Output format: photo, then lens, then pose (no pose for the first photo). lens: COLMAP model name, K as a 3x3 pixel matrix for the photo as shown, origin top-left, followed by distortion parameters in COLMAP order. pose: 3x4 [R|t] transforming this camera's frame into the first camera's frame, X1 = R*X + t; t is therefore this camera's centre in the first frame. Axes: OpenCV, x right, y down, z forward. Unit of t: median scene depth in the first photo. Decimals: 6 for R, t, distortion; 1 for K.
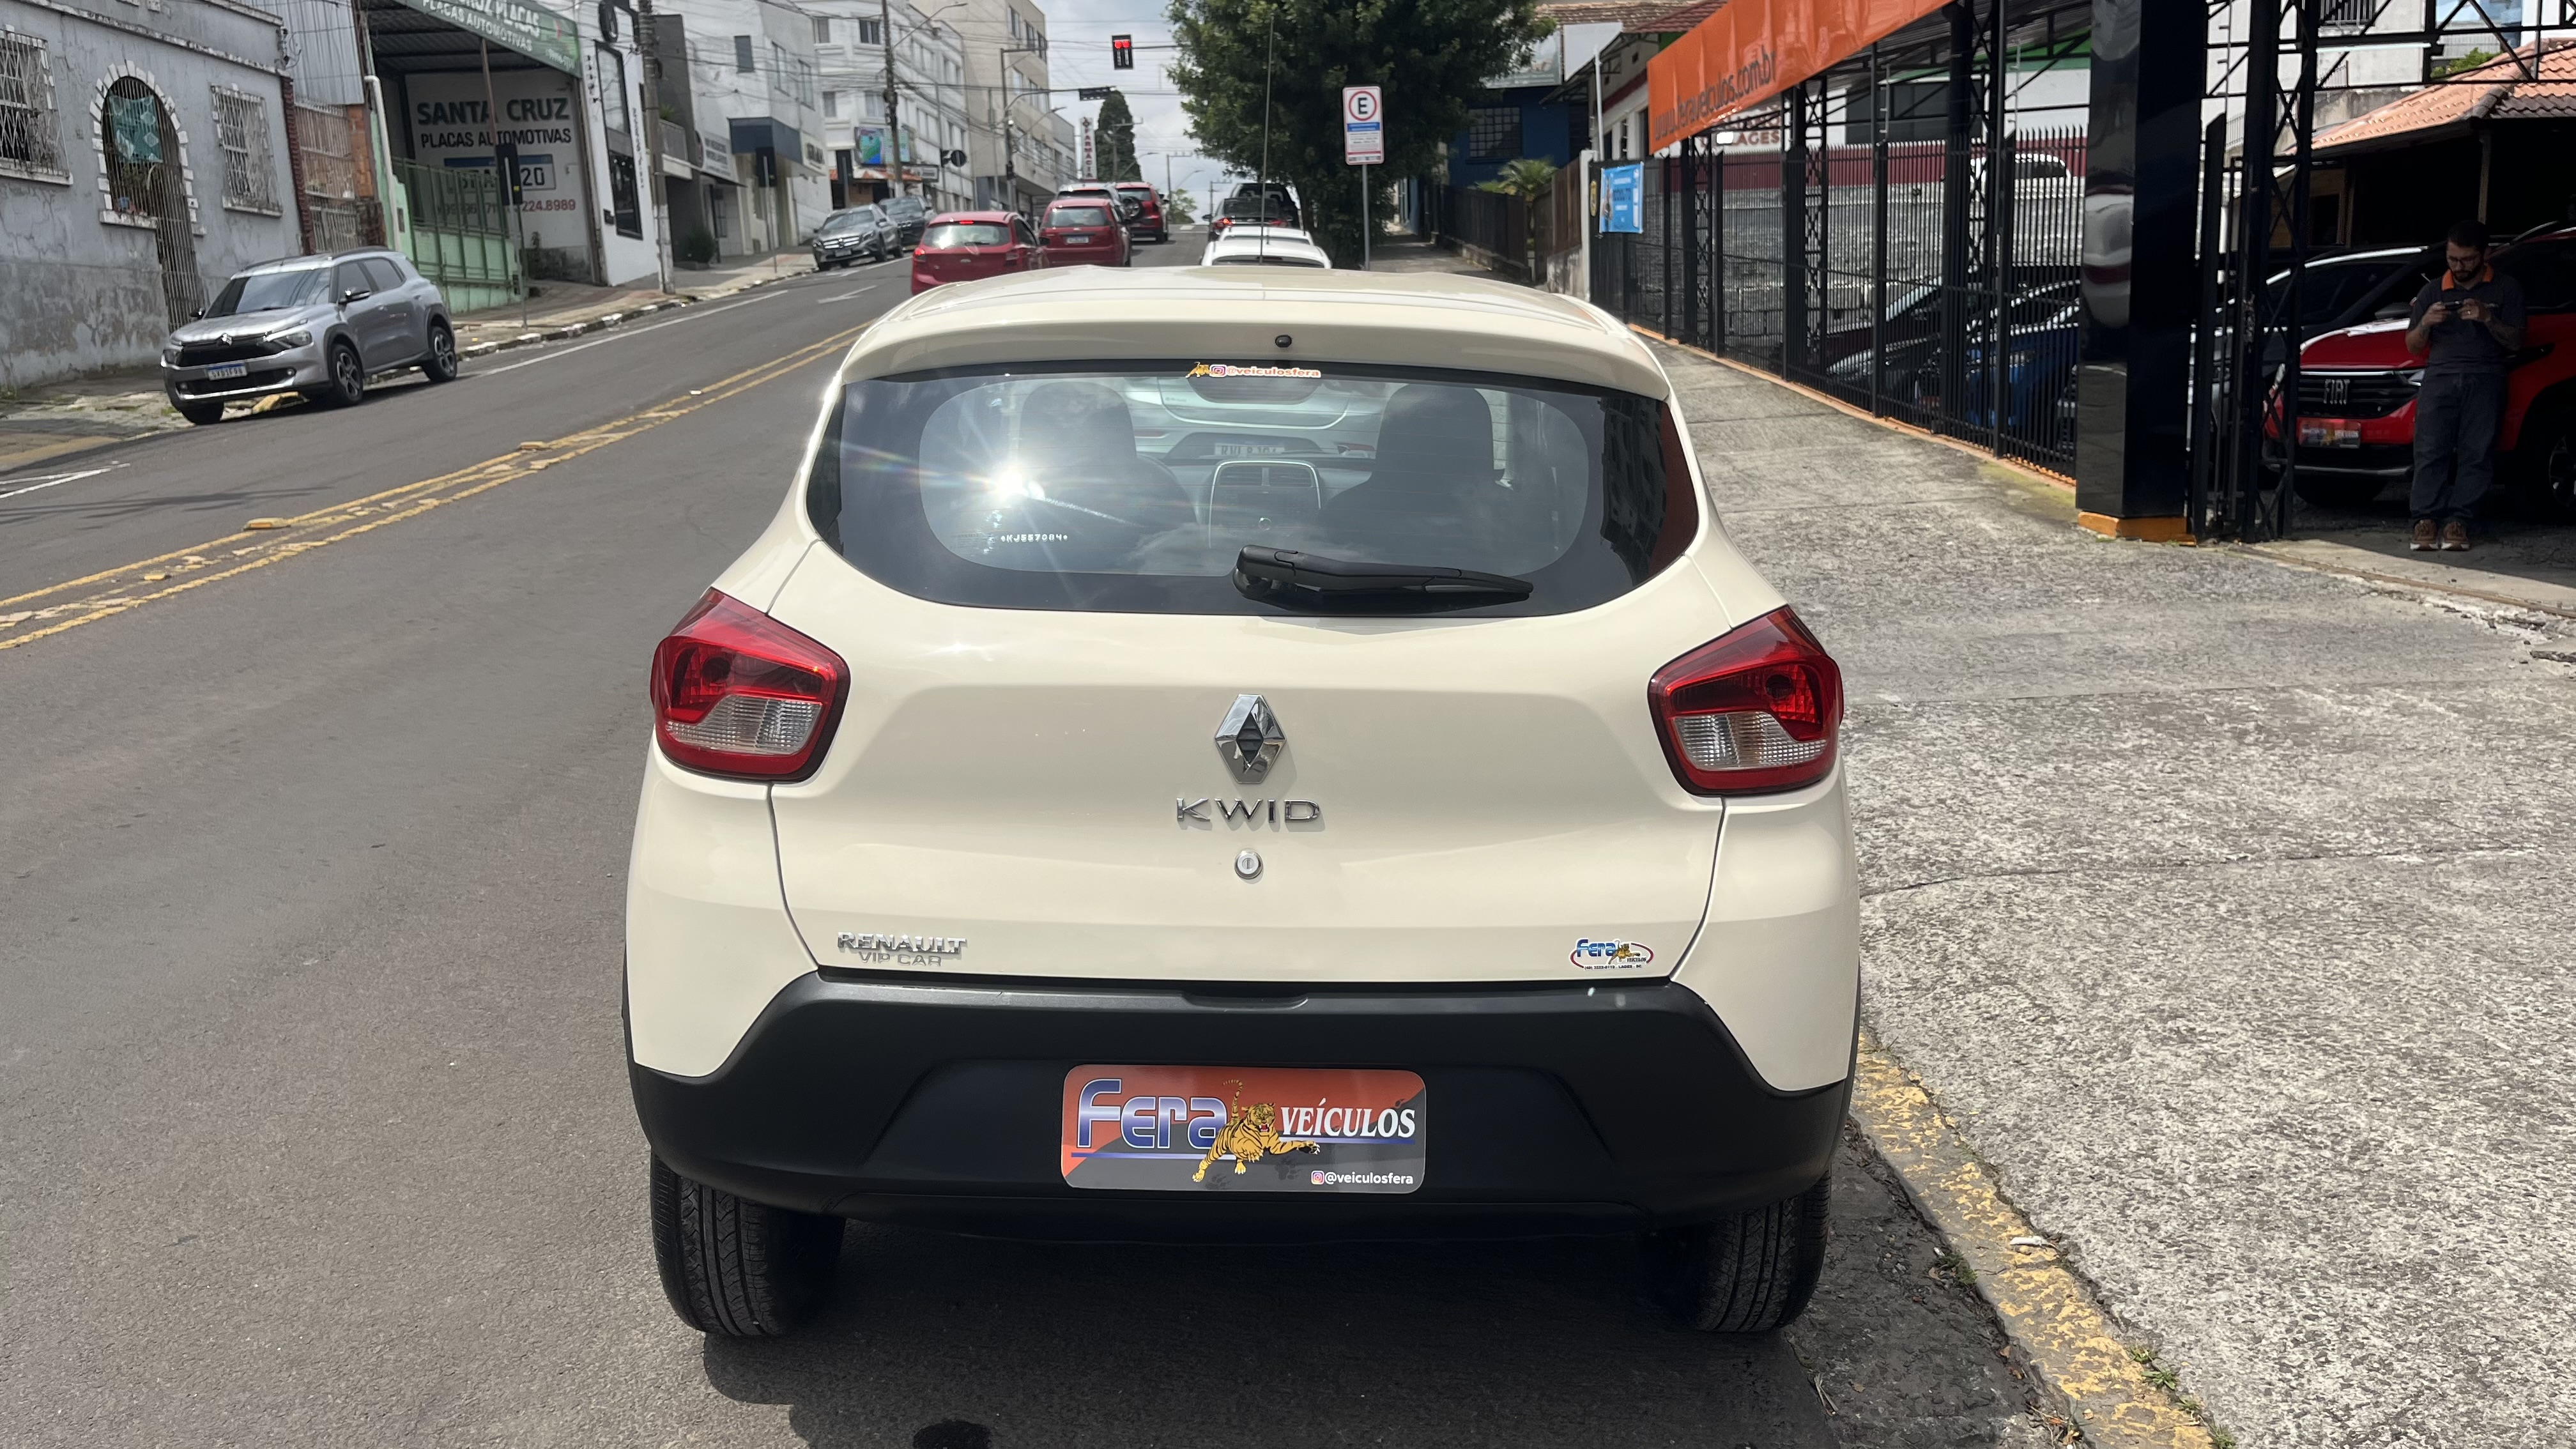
lens RADIAL K [[1890.1, 0, 1288.0], [0, 1890.1, 724.5], [0, 0, 1]] dist [0.026294, 0.000521]
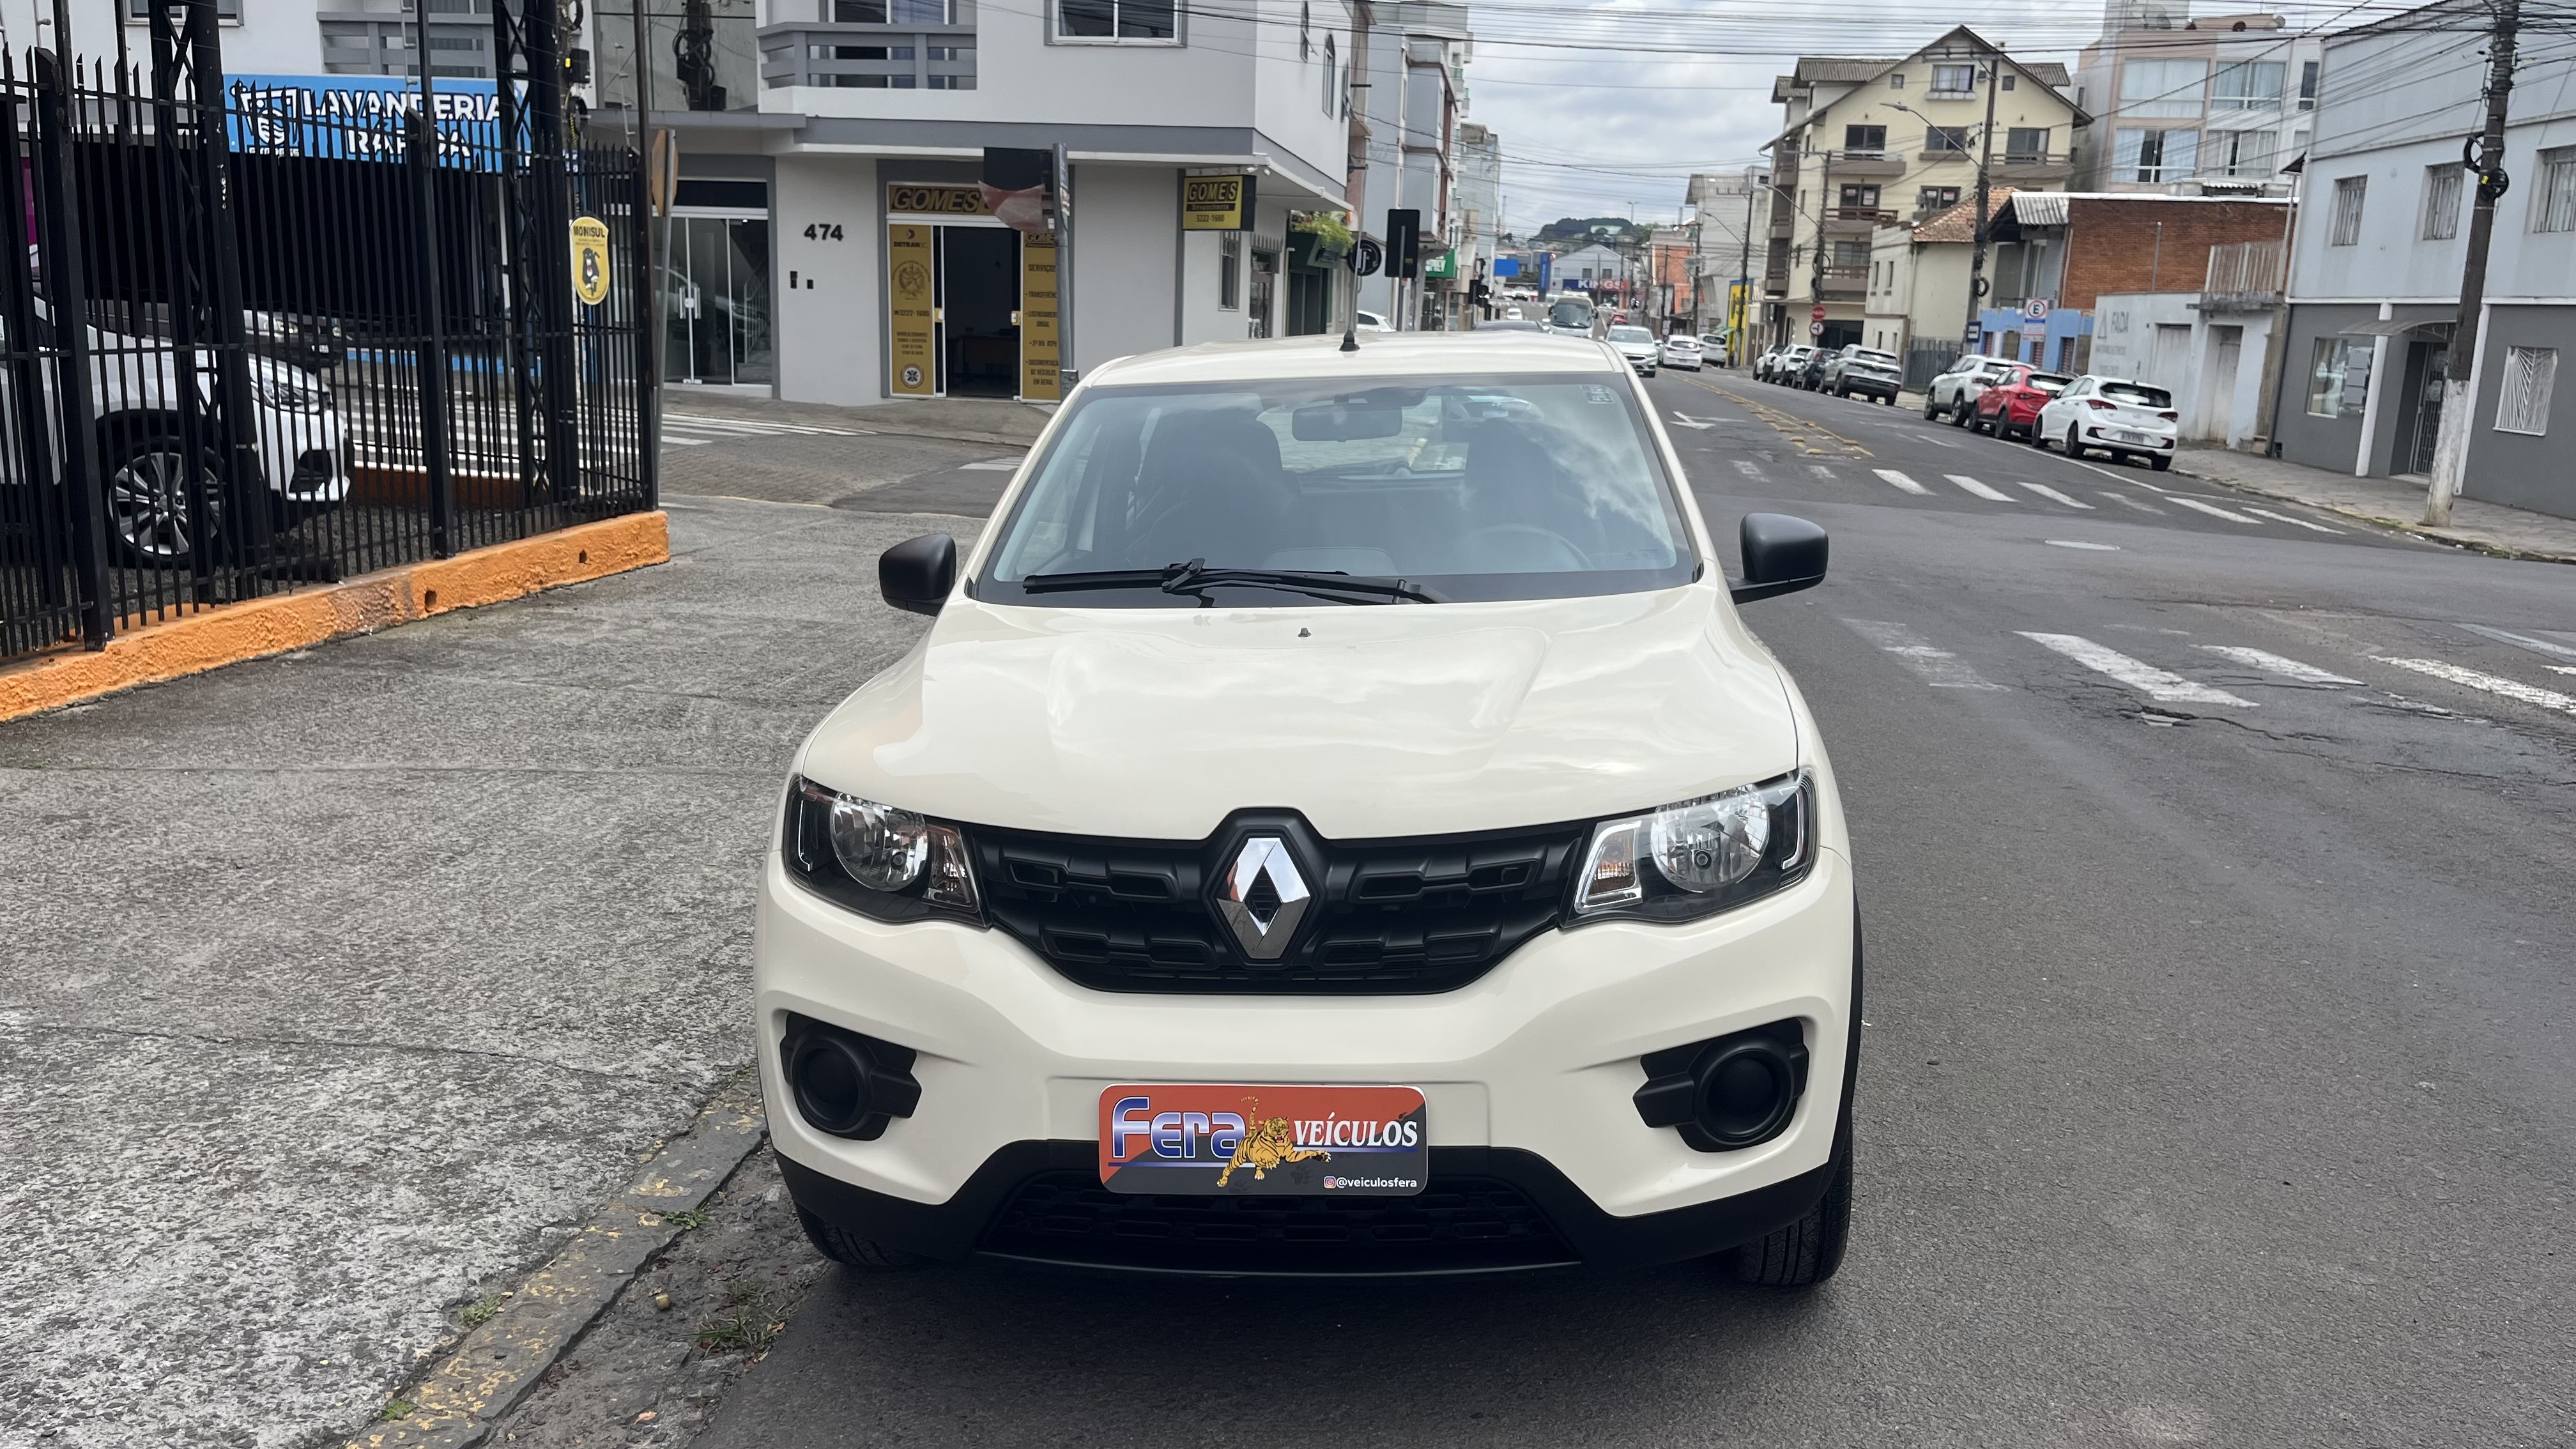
lens RADIAL K [[1890.1, 0, 1288.0], [0, 1890.1, 724.5], [0, 0, 1]] dist [0.026294, 0.000521]
pose [[-0.992324, -0.012025, 0.123081, -0.092332], [0.036997, 0.920811, 0.388250, -0.375477], [-0.118003, 0.389824, -0.913298, 1.724815]]
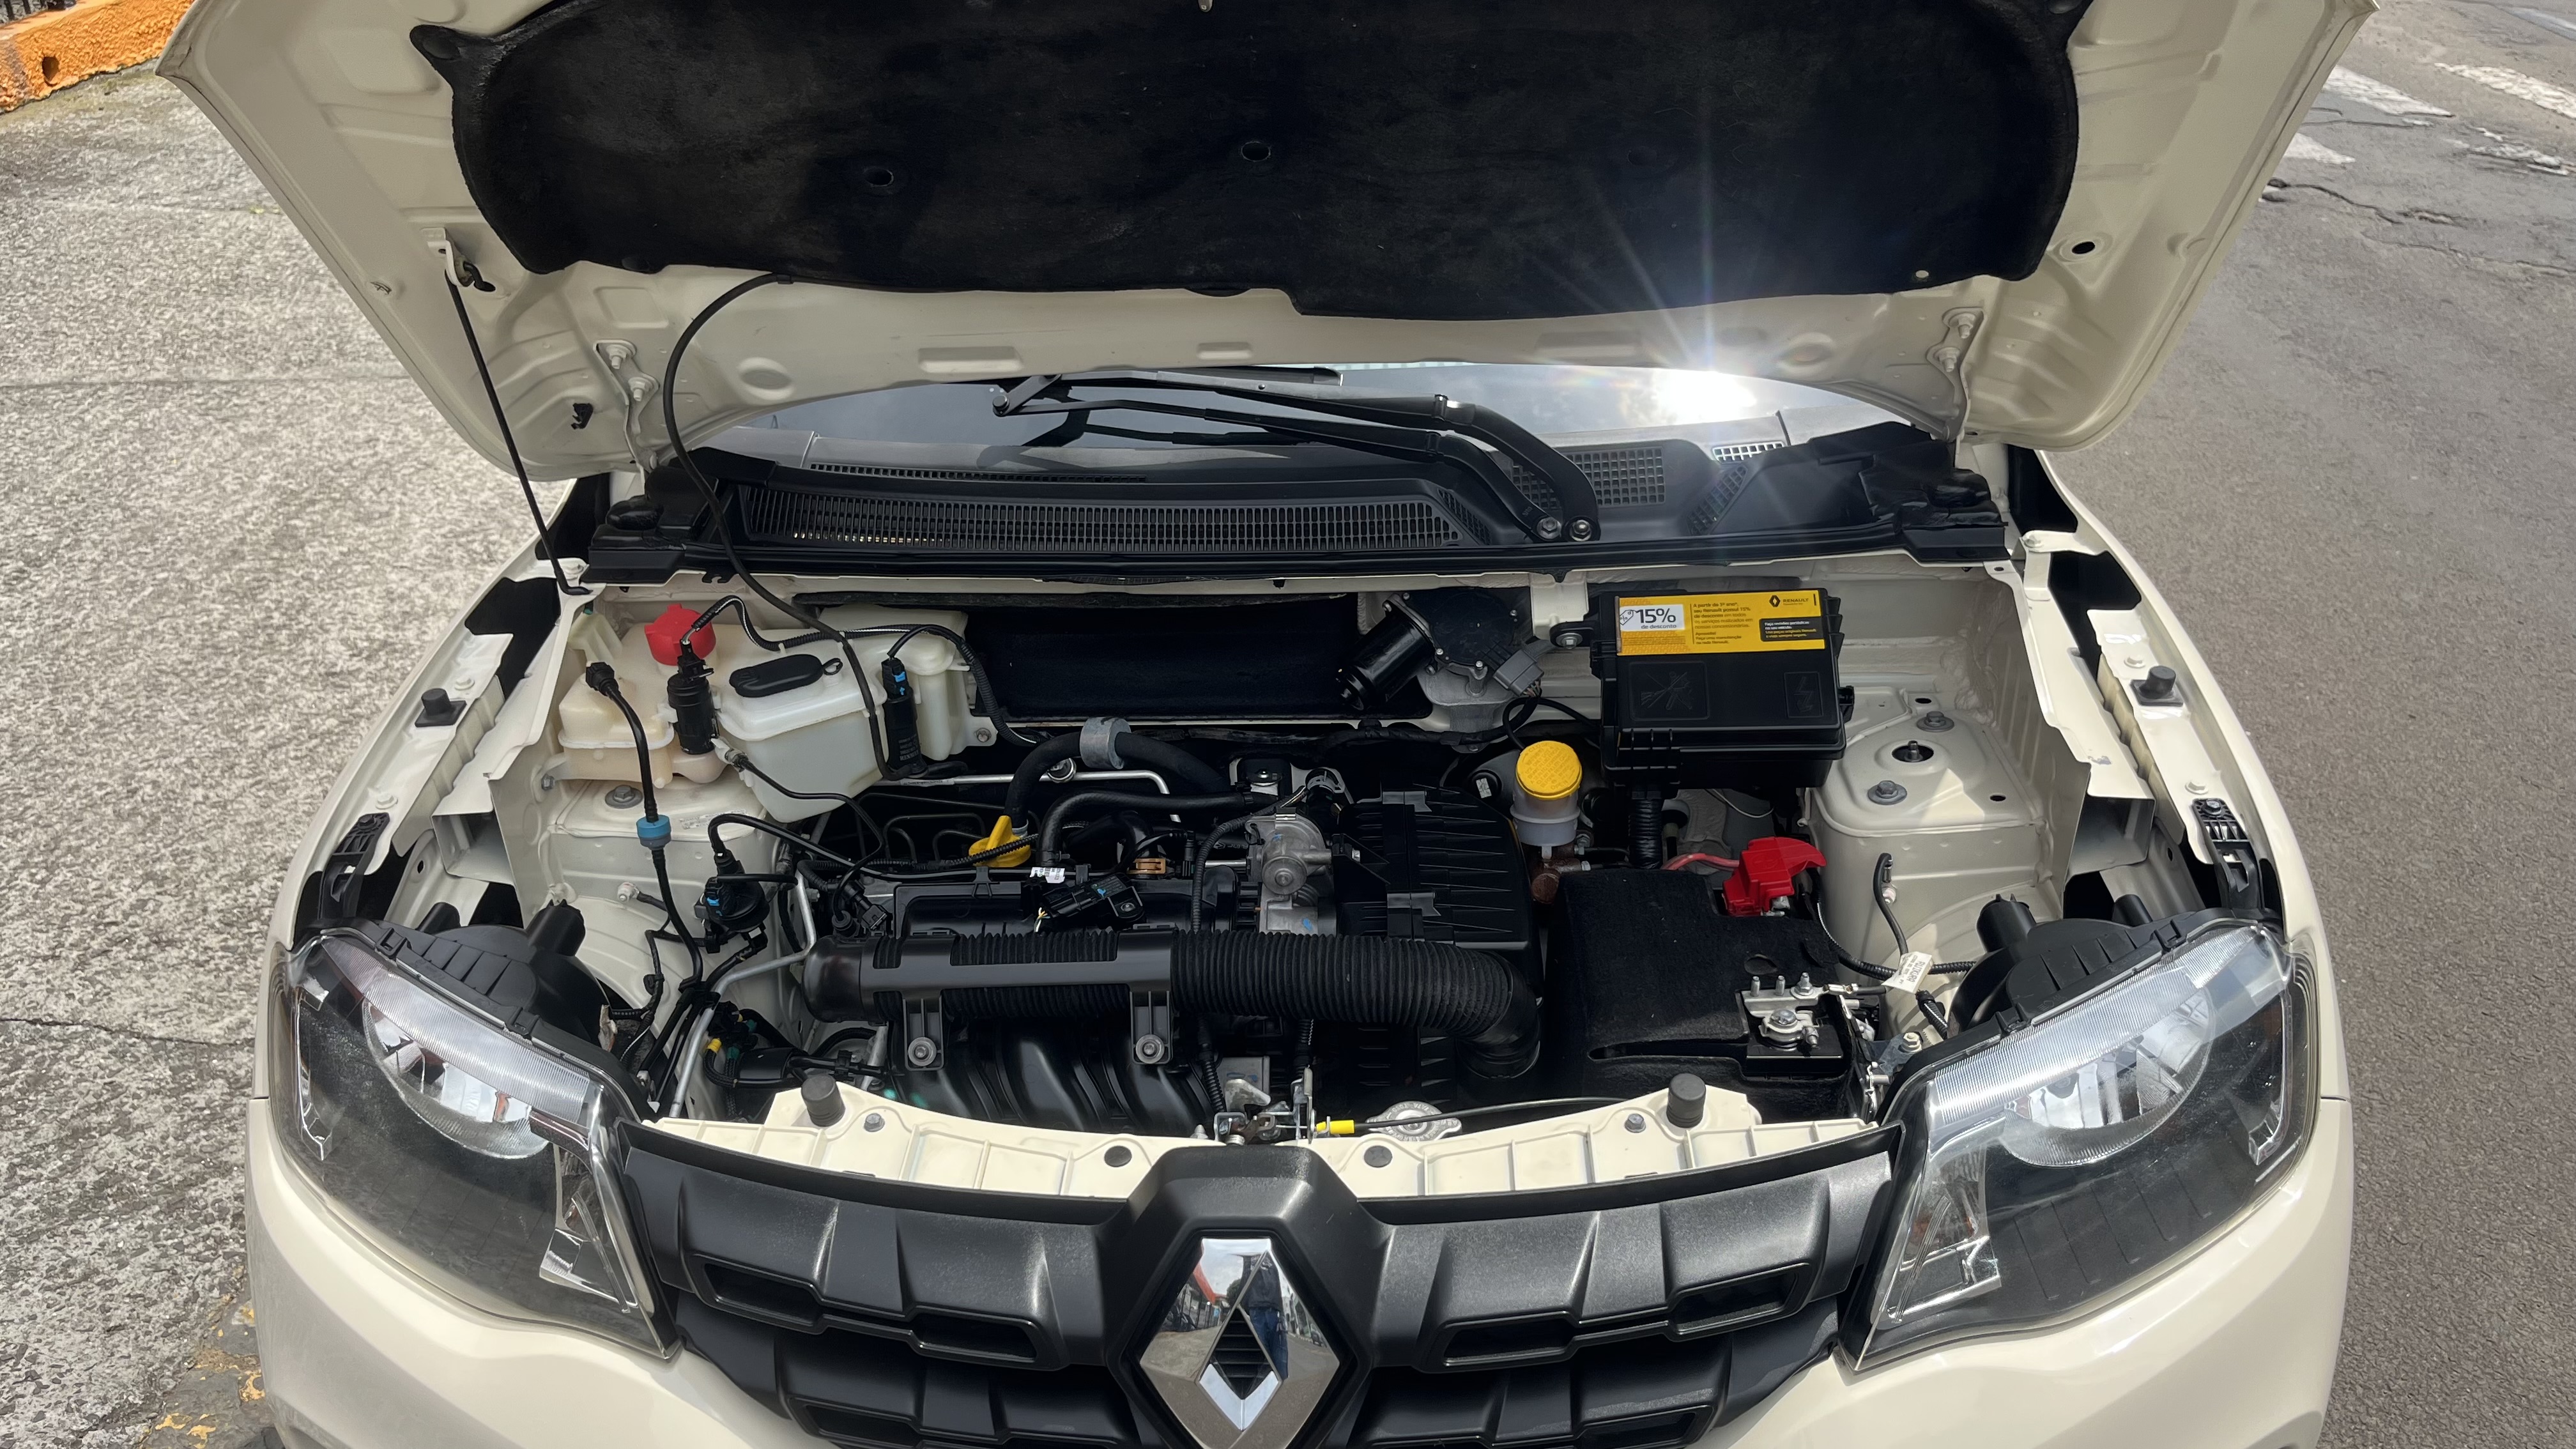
lens RADIAL K [[1859.9, 0, 1288.0], [0, 1859.9, 724.5], [0, 0, 1]] dist [0.118610, -0.152560]
pose [[-0.998157, -0.012655, 0.059351, -0.039986], [0.030486, 0.741080, 0.670724, -0.354938], [-0.052472, 0.671297, -0.739328, 1.381309]]
